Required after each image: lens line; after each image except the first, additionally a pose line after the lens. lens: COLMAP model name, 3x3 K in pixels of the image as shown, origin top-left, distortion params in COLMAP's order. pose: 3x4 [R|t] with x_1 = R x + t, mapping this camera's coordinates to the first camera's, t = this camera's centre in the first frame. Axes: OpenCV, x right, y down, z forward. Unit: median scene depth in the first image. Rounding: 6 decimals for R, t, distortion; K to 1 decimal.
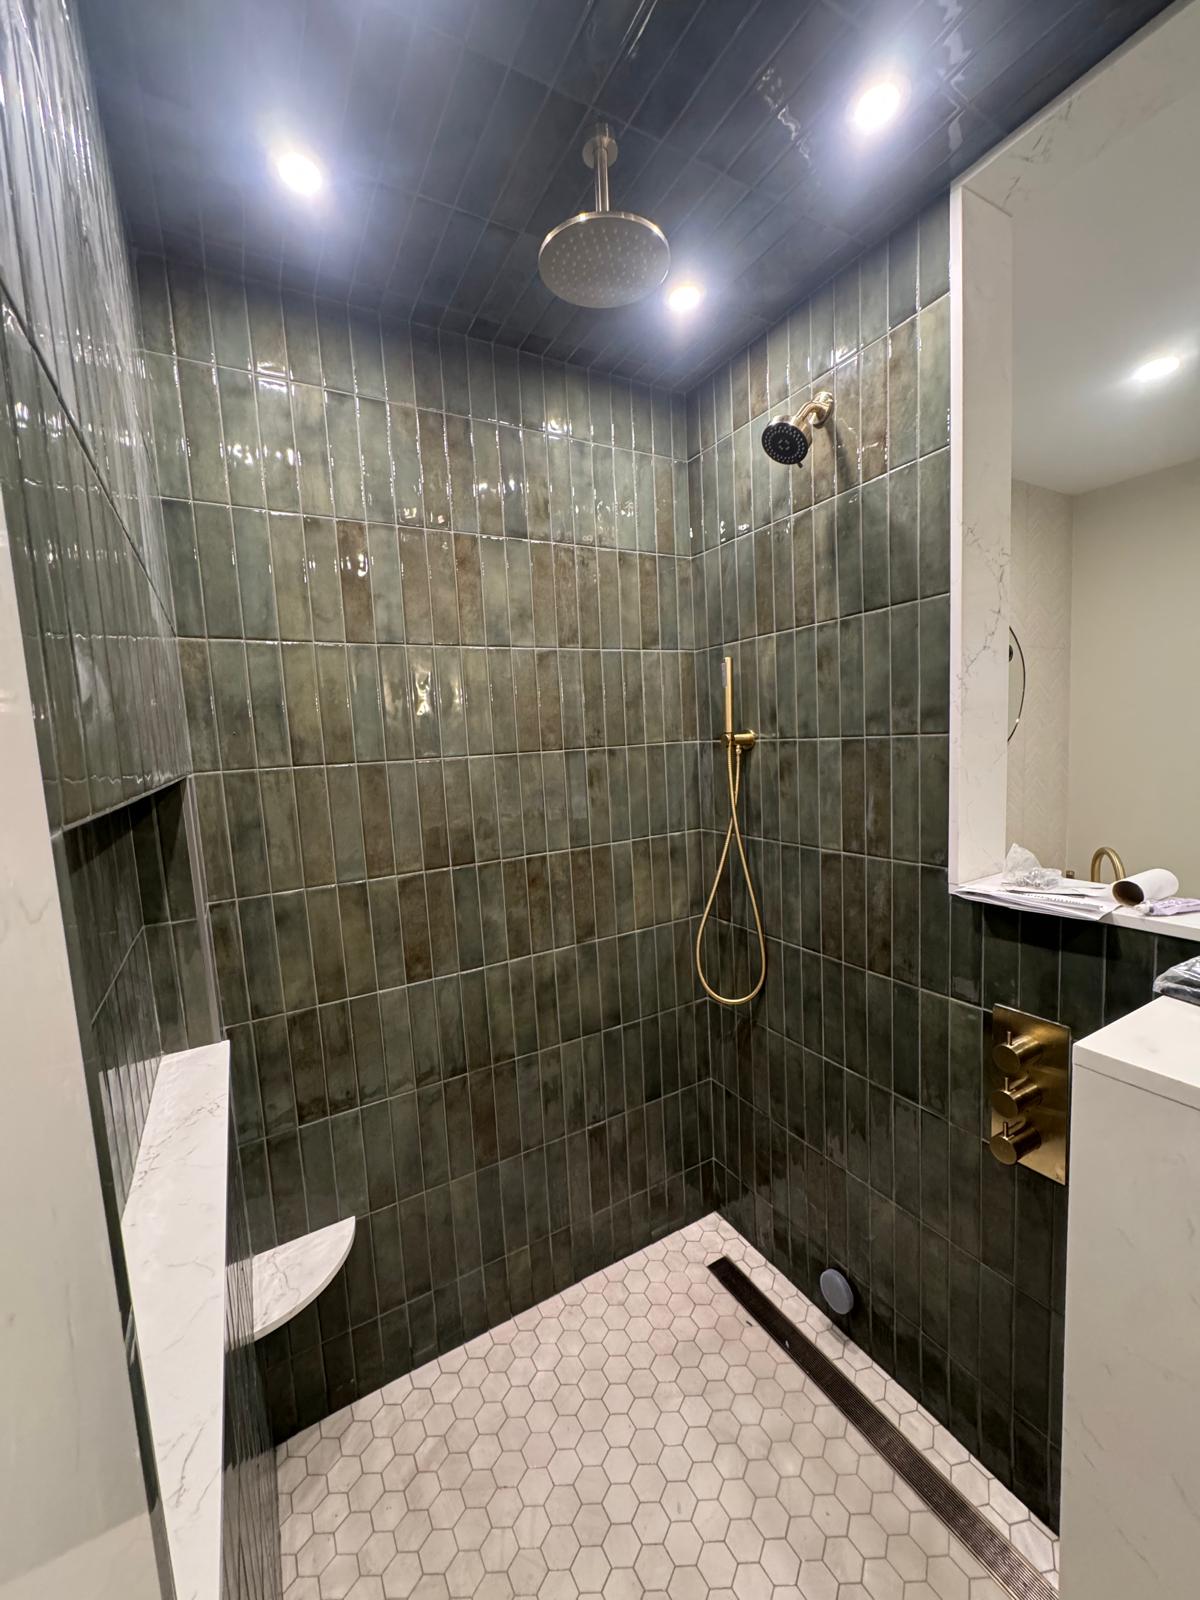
lens RADIAL K [[636.6, 0, 604.8], [0, 636.6, 799.0], [0, 0, 1]] dist [-0.000660, -0.001056]
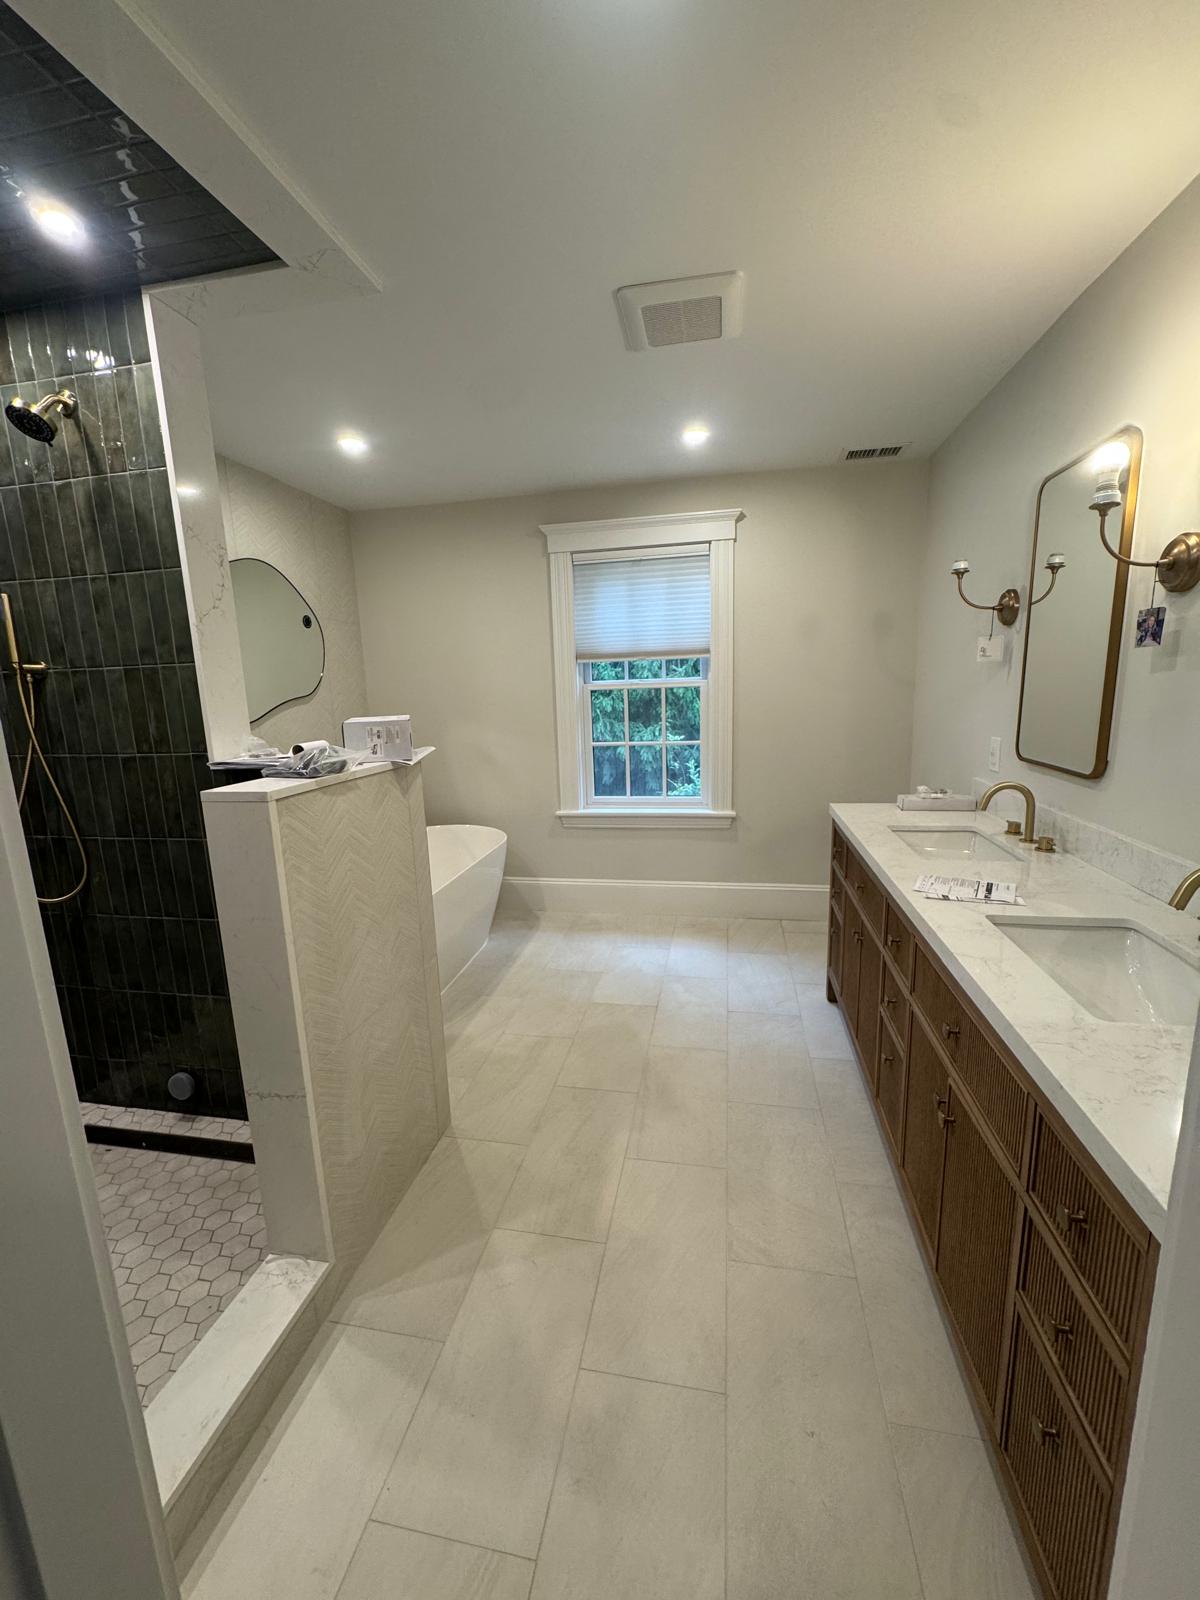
lens RADIAL K [[636.6, 0, 602.7], [0, 636.6, 799.7], [0, 0, 1]] dist [-0.000660, -0.001056]
pose [[0.652596, -0.107191, 0.750086, 0.002416], [0.072744, 0.994233, 0.078792, 0.138136], [-0.754206, 0.003145, 0.656630, -0.582033]]
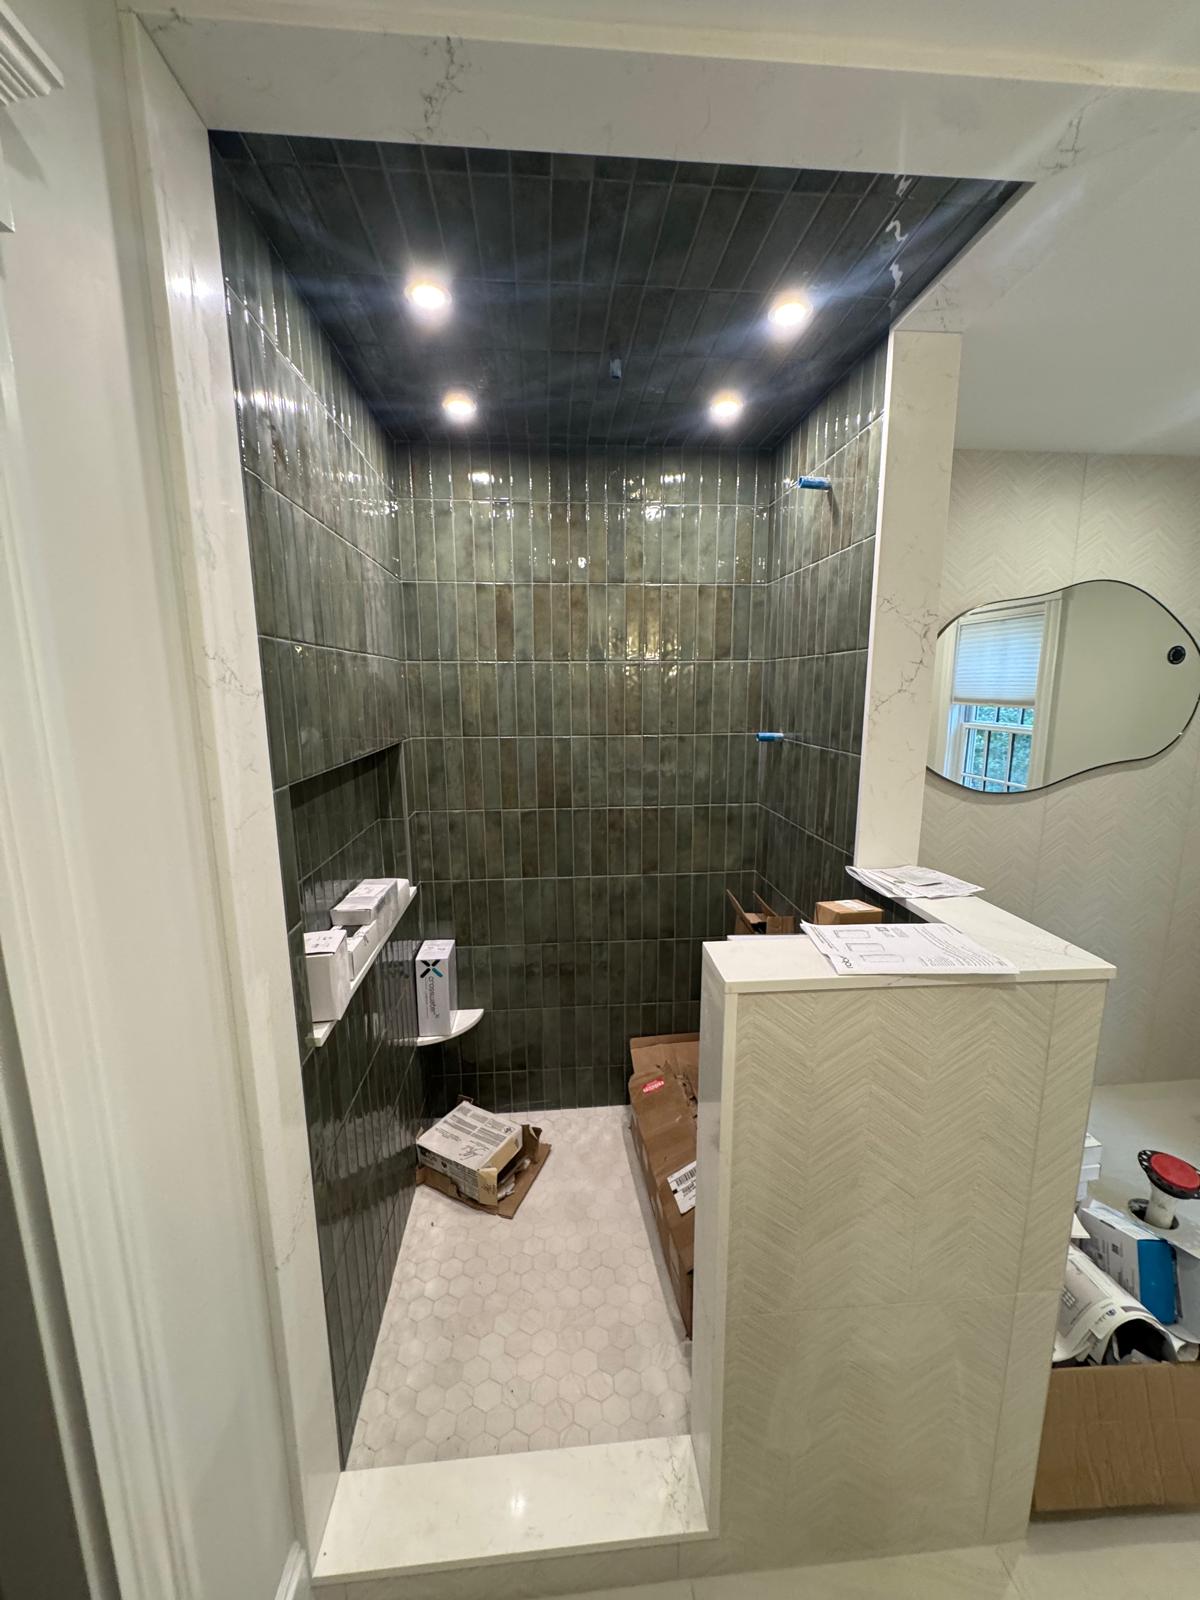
lens RADIAL K [[636.6, 0, 603.9], [0, 636.6, 799.9], [0, 0, 1]] dist [-0.000660, -0.001056]
pose [[0.906795, 0.121049, -0.403820, 0.480605], [-0.083999, 0.990562, 0.108308, -0.088288], [0.413119, -0.064293, 0.908405, -0.333541]]
